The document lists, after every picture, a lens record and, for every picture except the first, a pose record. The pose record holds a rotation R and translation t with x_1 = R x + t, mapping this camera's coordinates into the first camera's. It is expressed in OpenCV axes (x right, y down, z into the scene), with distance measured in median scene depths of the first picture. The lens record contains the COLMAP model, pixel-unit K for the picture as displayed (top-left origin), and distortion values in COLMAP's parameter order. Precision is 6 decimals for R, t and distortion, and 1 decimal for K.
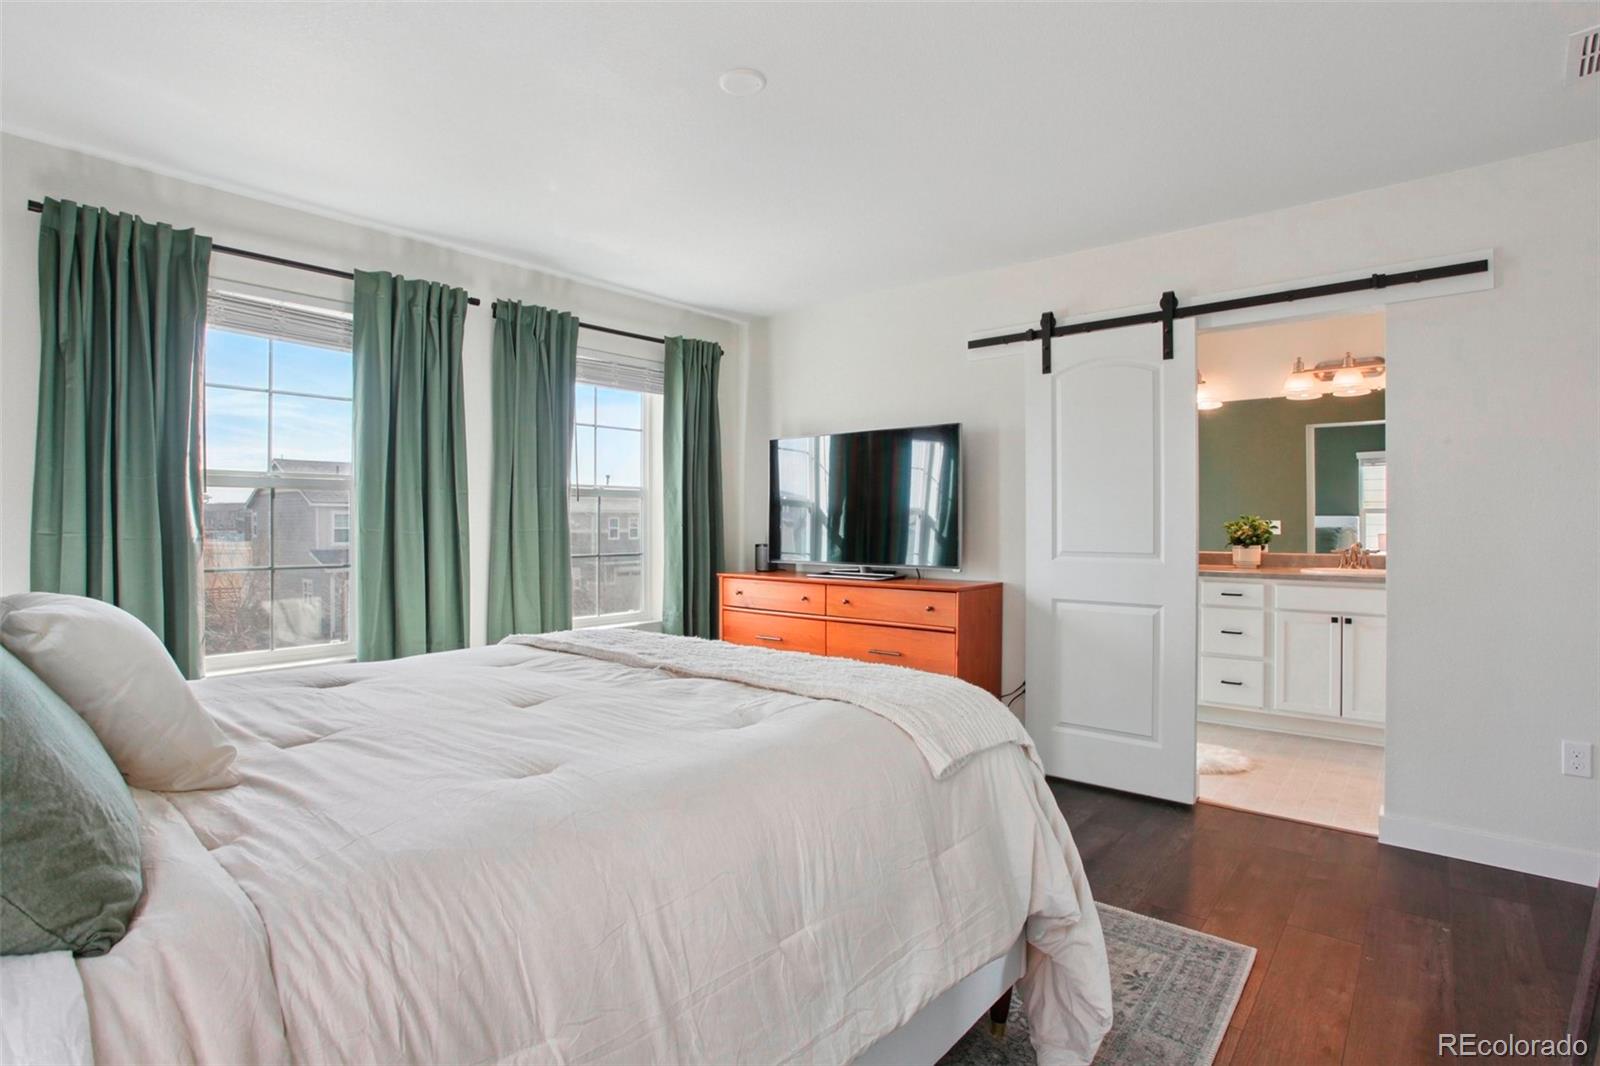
lens RADIAL K [[797.1, 0, 805.7], [0, 797.1, 531.9], [0, 0, 1]] dist [-0.052561, 0.026823]
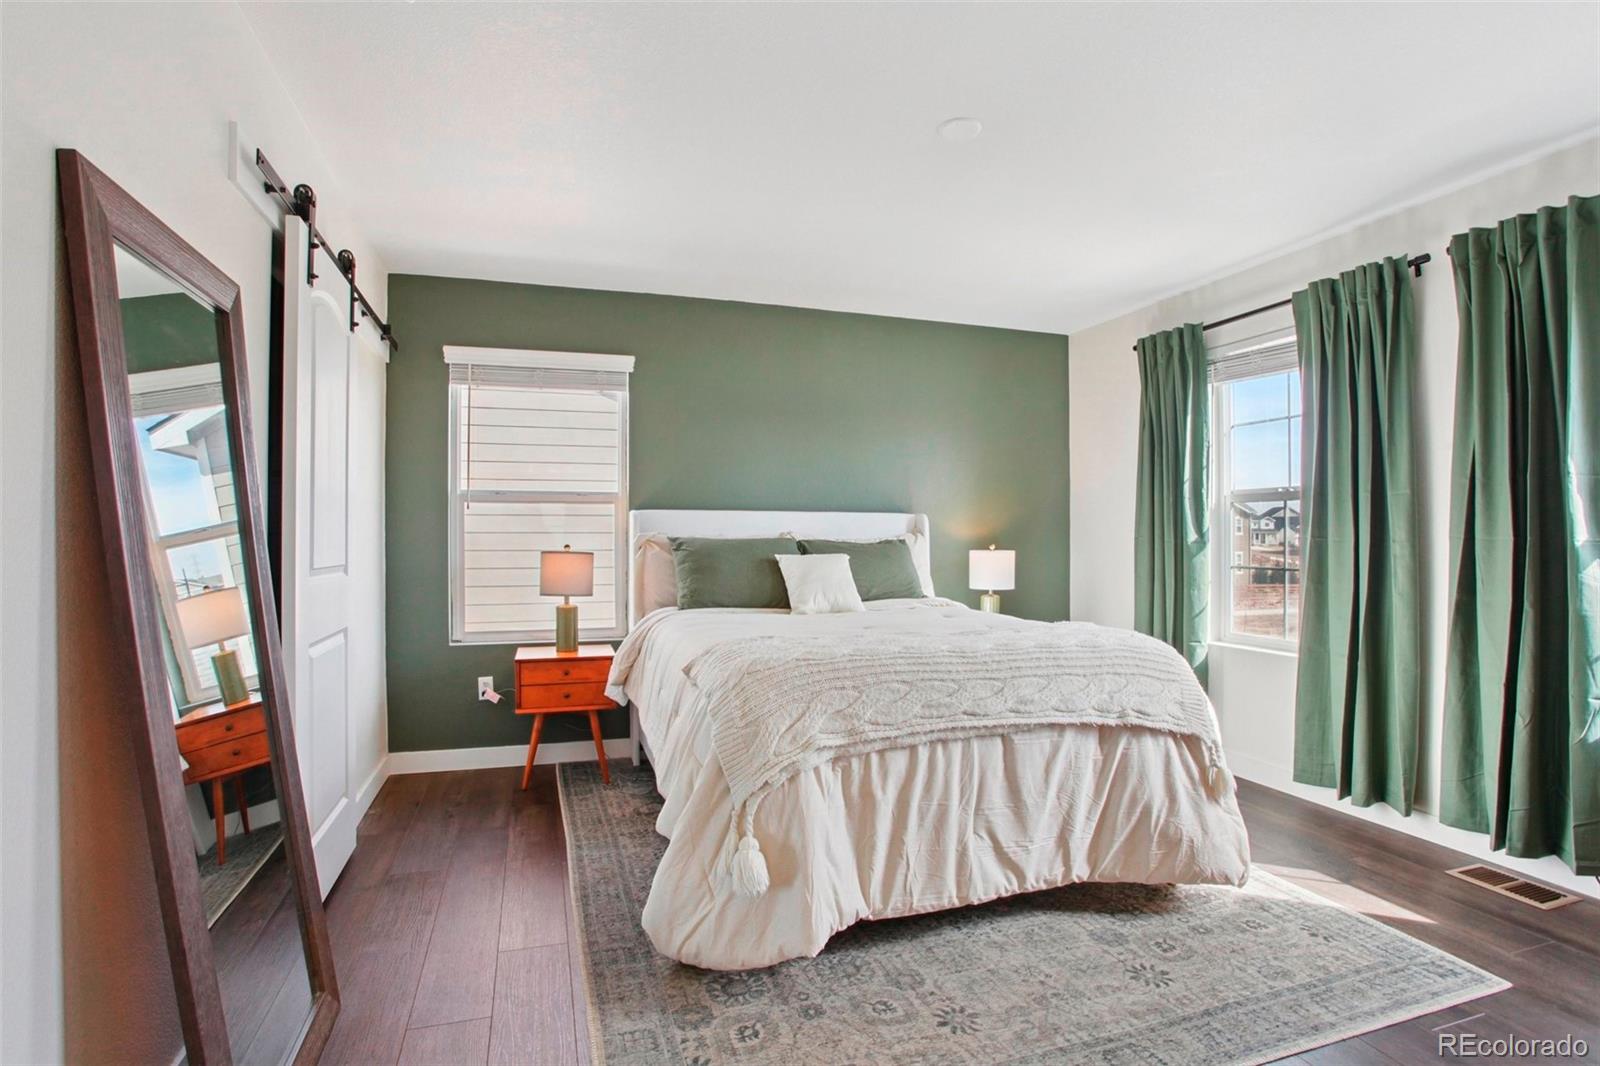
lens RADIAL K [[797.1, 0, 805.5], [0, 797.1, 534.3], [0, 0, 1]] dist [-0.052561, 0.026823]
pose [[-0.520318, 0.008608, -0.853929, 0.743401], [0.006192, 0.999961, 0.006306, -0.014732], [0.853950, -0.002007, -0.520351, 1.050075]]
